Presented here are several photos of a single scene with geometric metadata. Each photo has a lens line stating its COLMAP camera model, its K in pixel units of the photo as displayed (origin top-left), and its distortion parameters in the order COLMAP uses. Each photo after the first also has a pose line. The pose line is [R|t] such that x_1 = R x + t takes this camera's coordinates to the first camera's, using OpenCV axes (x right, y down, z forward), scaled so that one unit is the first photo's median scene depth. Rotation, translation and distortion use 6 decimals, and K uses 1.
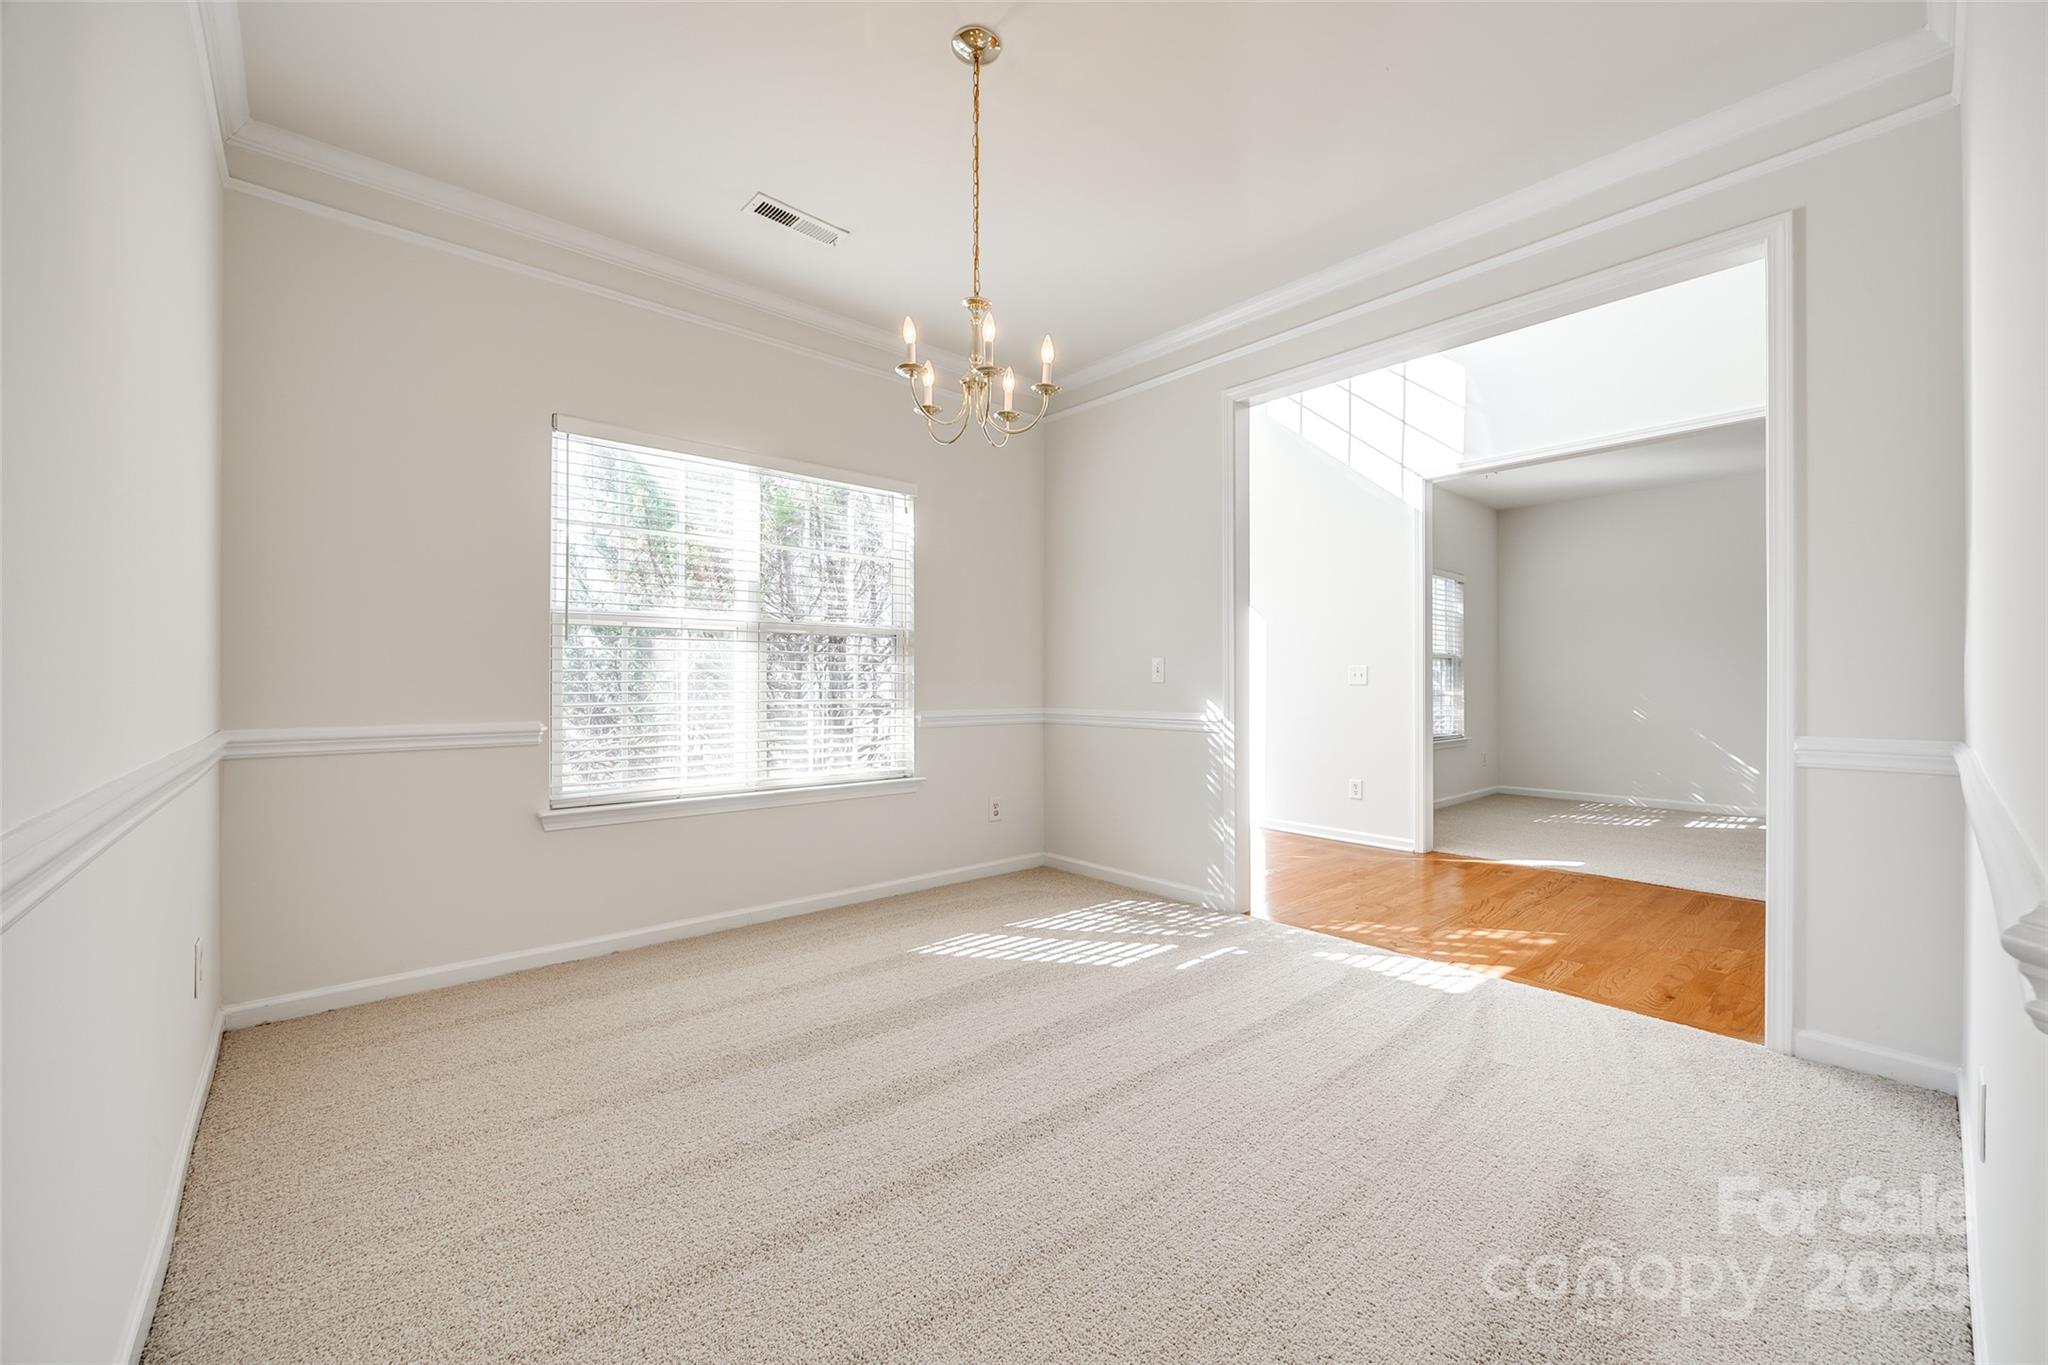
lens RADIAL K [[814.9, 0, 1025.4], [0, 814.9, 690.9], [0, 0, 1]] dist [-0.000190, -0.000144]
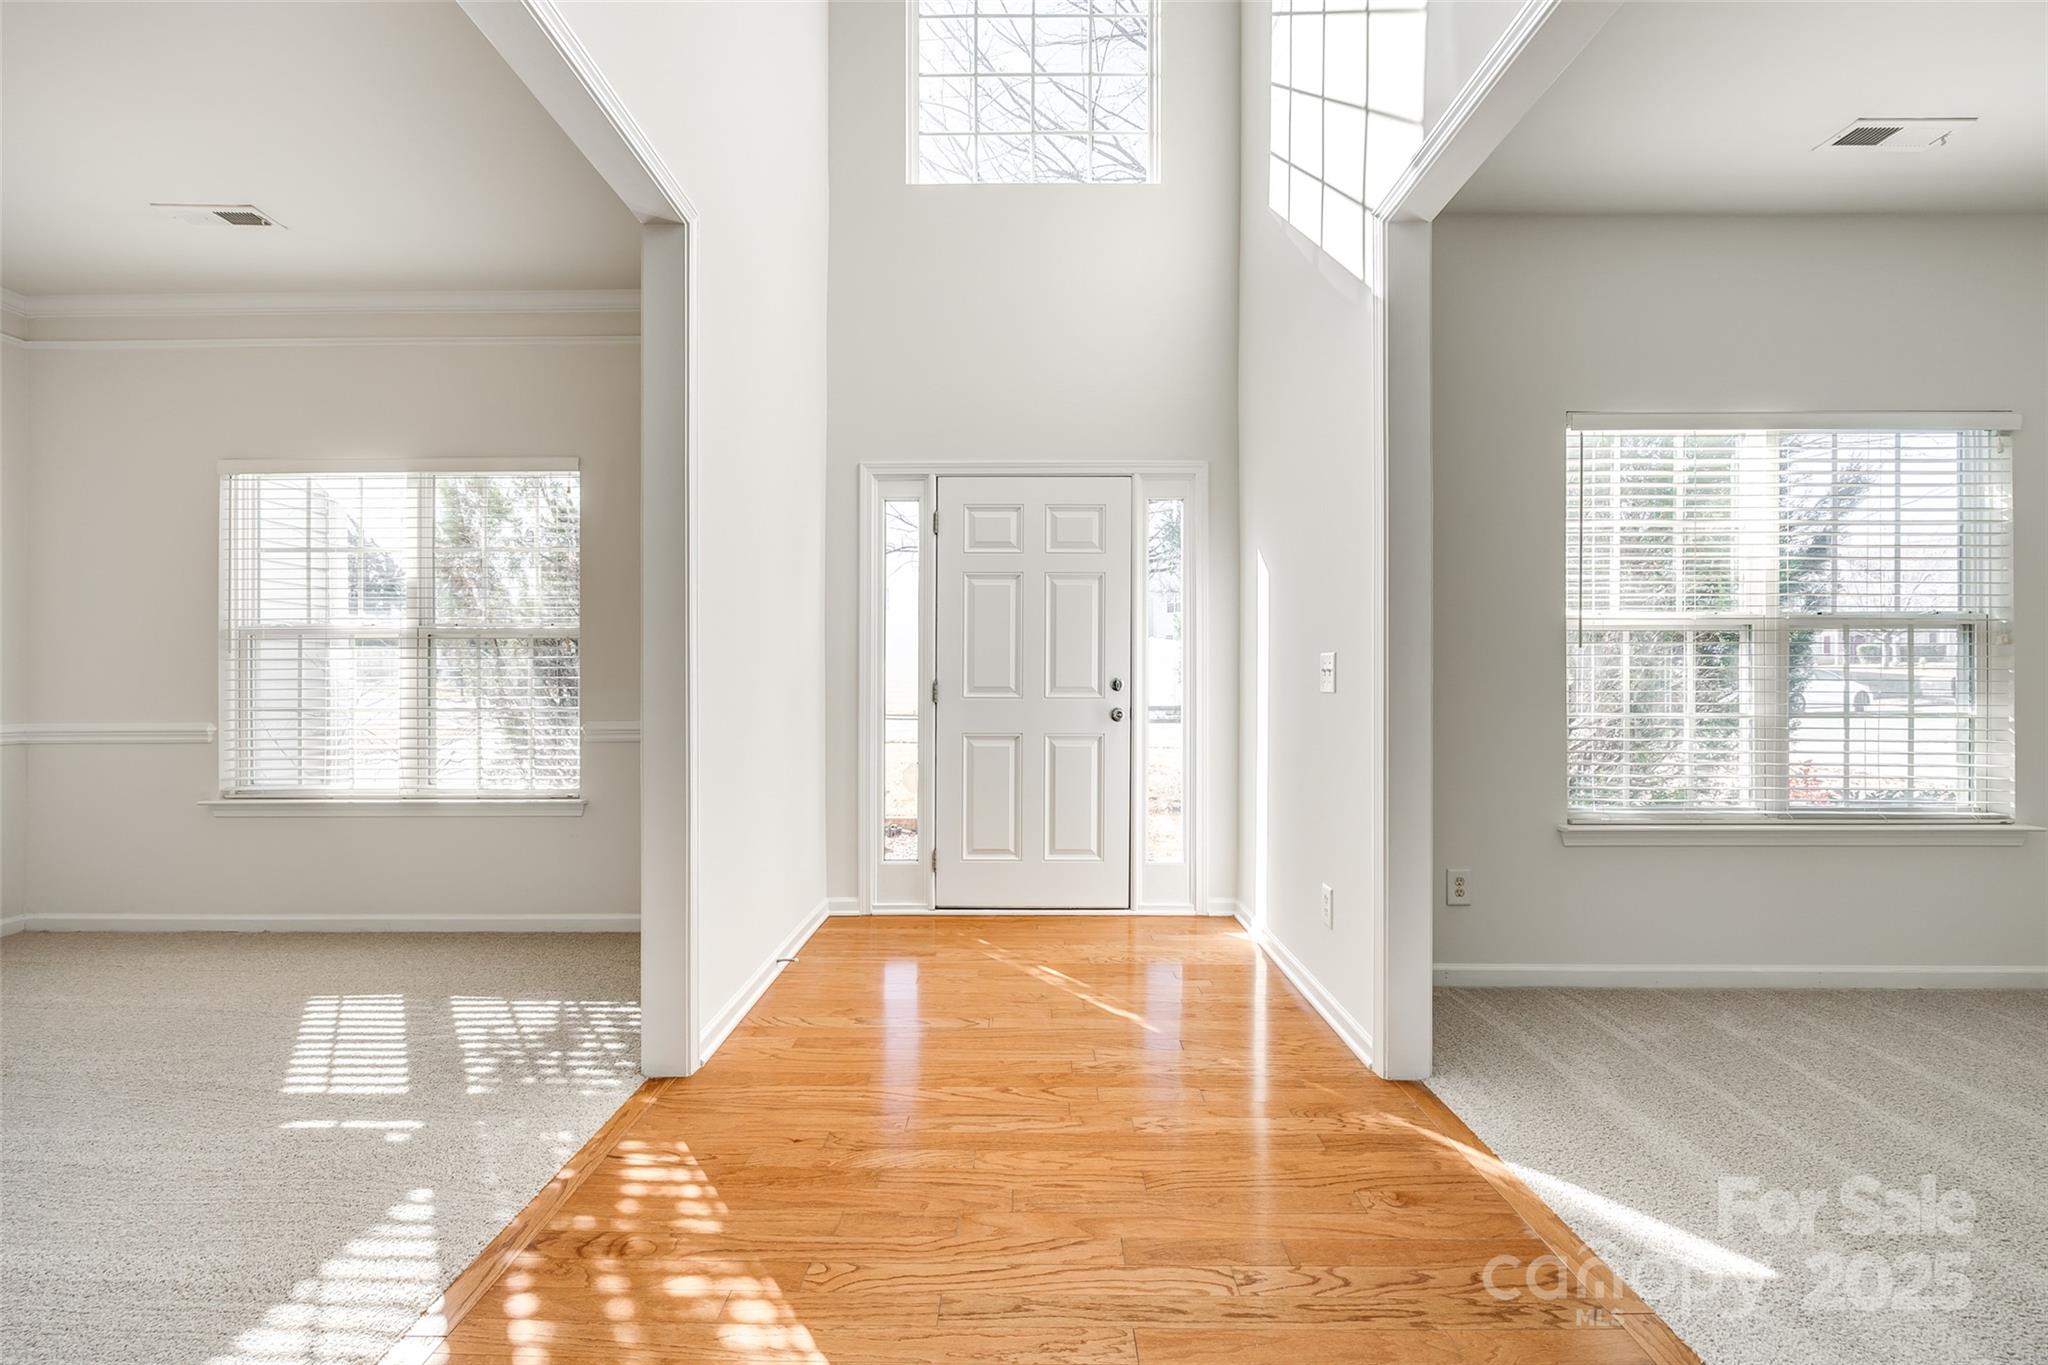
lens RADIAL K [[831.7, 0, 1020.9], [0, 831.7, 683.5], [0, 0, 1]] dist [-0.001579, -0.000282]
pose [[0.737684, -0.003694, -0.675136, 0.938603], [-0.003447, 0.999951, -0.009238, -0.010252], [0.675137, 0.009142, 0.737636, 0.785165]]
